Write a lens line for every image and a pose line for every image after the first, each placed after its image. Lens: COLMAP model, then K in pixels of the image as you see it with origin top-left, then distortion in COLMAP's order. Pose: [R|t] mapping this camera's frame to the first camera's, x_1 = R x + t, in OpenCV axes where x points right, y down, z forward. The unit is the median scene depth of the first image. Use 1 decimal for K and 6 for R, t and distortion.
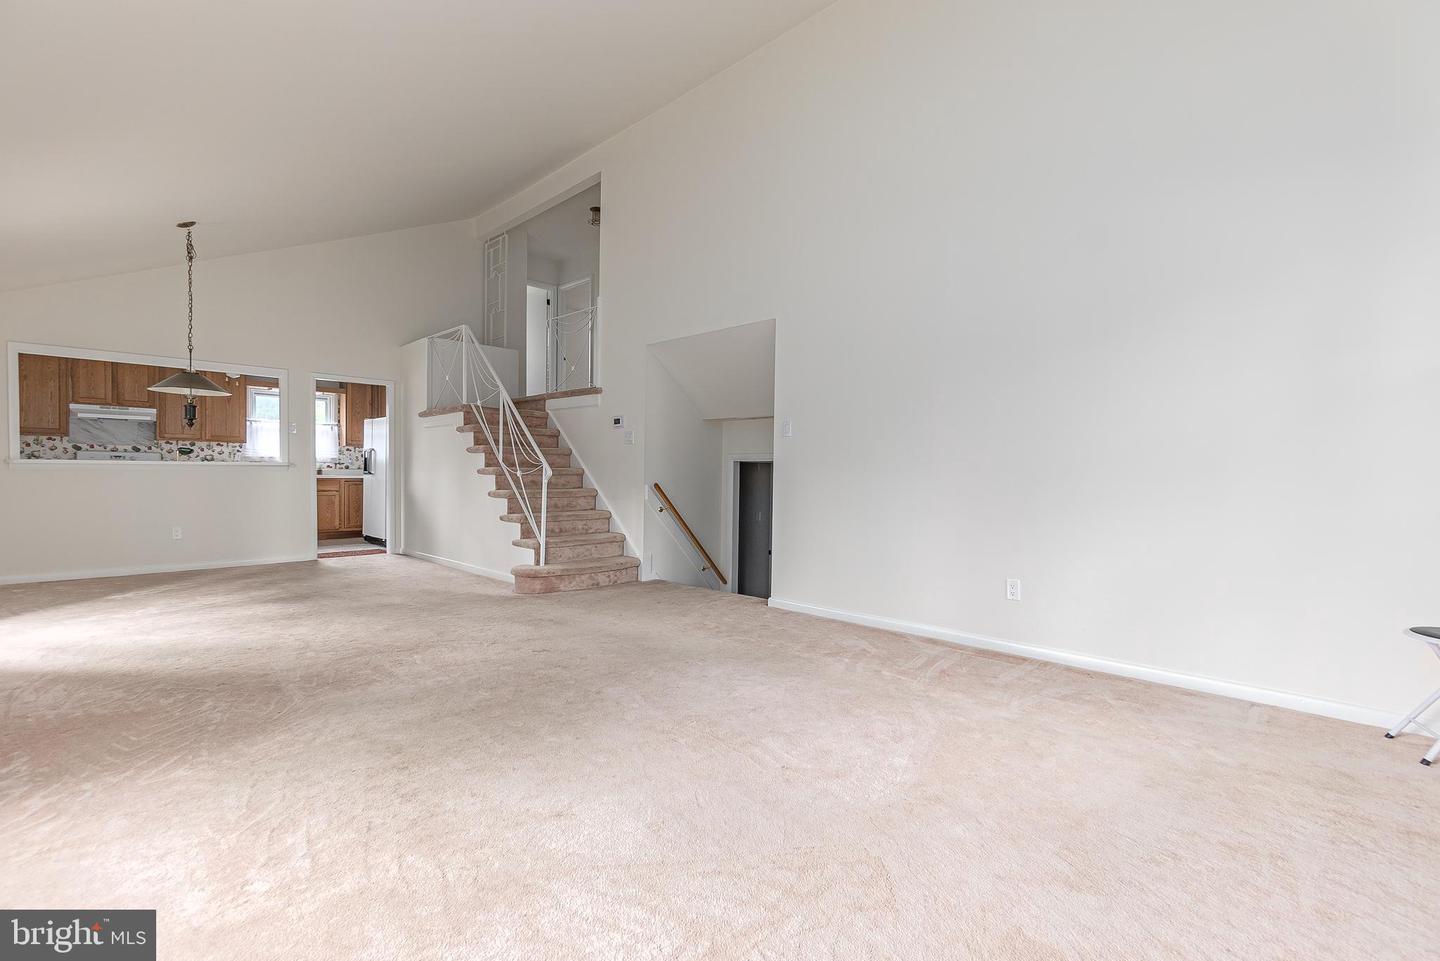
lens RADIAL K [[639.0, 0, 705.5], [0, 639.0, 481.2], [0, 0, 1]] dist [0.001903, 0.000026]
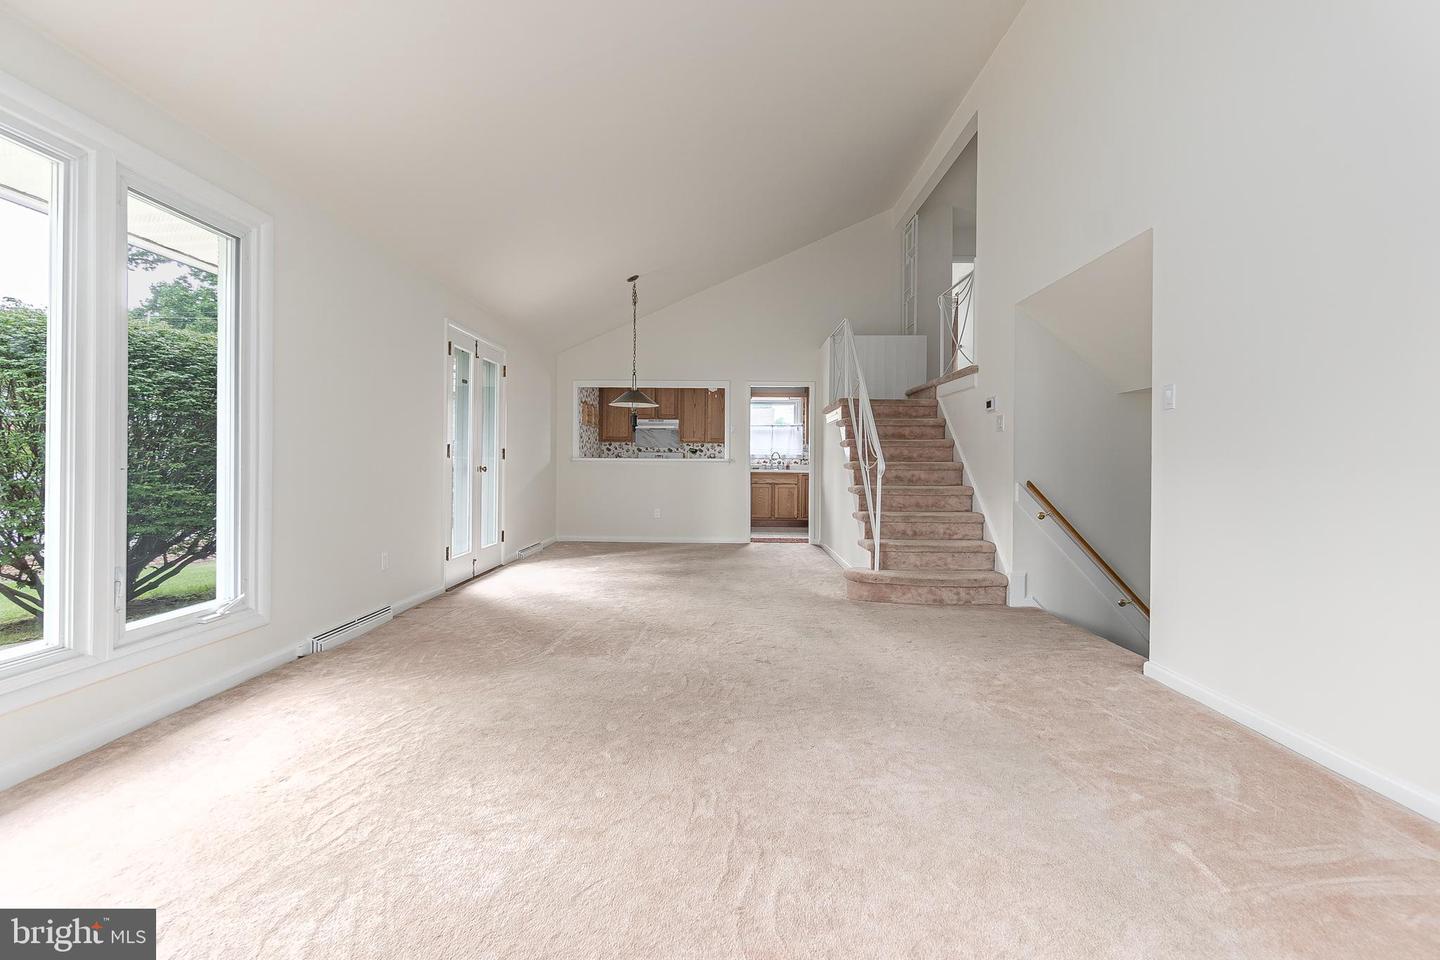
lens RADIAL K [[639.0, 0, 713.4], [0, 639.0, 460.1], [0, 0, 1]] dist [0.001903, 0.000026]
pose [[0.684728, -0.007688, -0.728758, 0.235475], [-0.012315, 0.999680, -0.022116, -0.000382], [0.728694, 0.024118, 0.684414, 0.207073]]
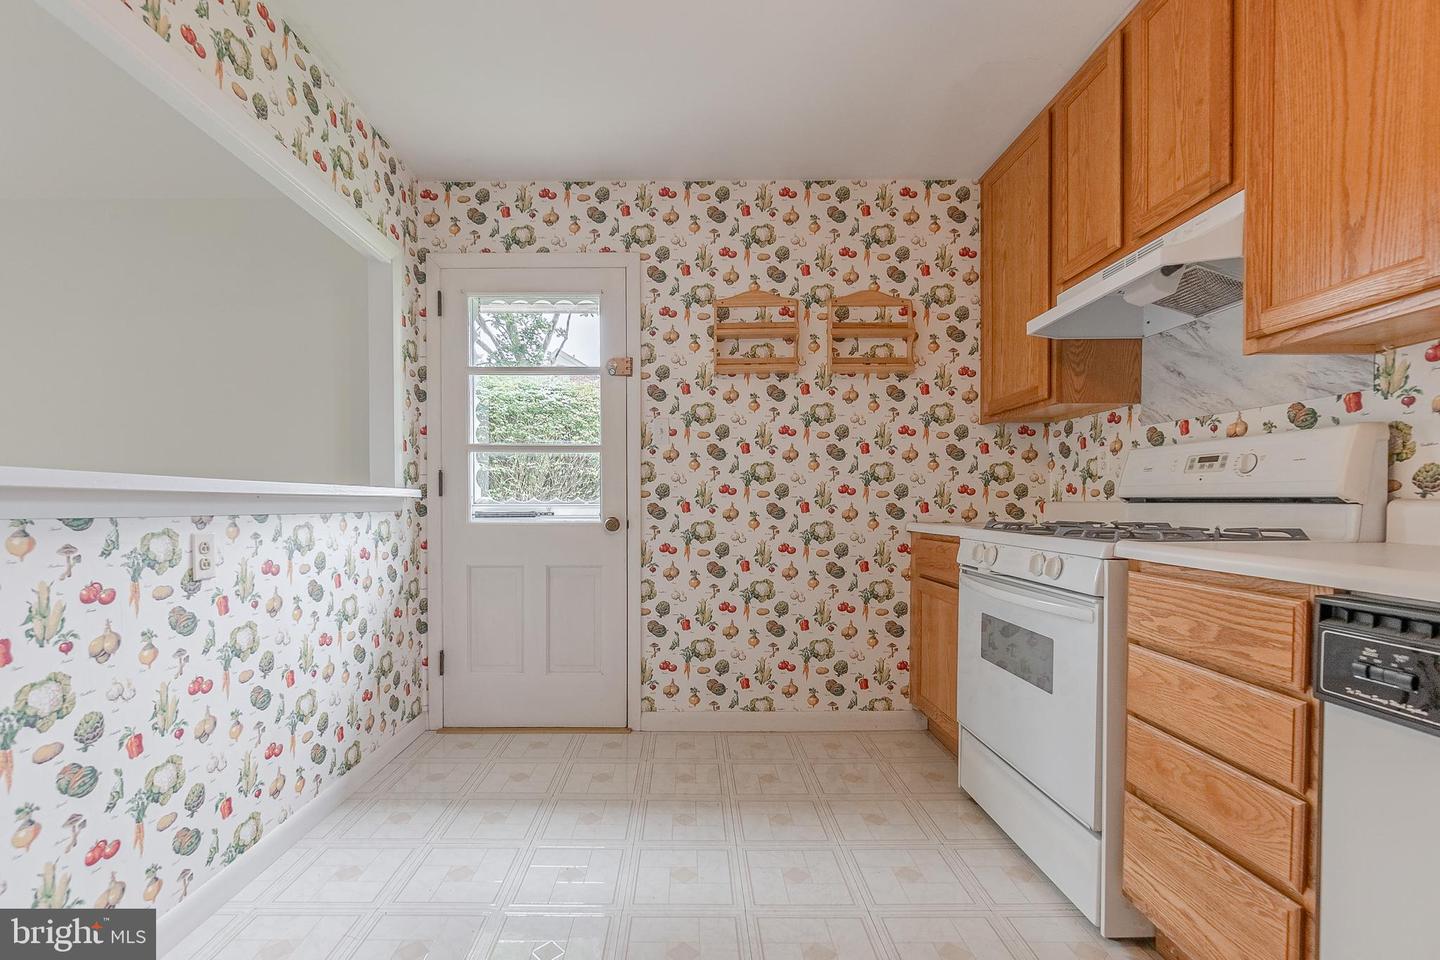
lens RADIAL K [[639.0, 0, 684.9], [0, 639.0, 521.7], [0, 0, 1]] dist [0.001903, 0.000026]
pose [[-0.702812, 0.012600, -0.711264, -0.893403], [-0.009334, 0.999594, 0.026932, -0.029581], [0.711314, 0.025567, -0.702409, 1.478873]]
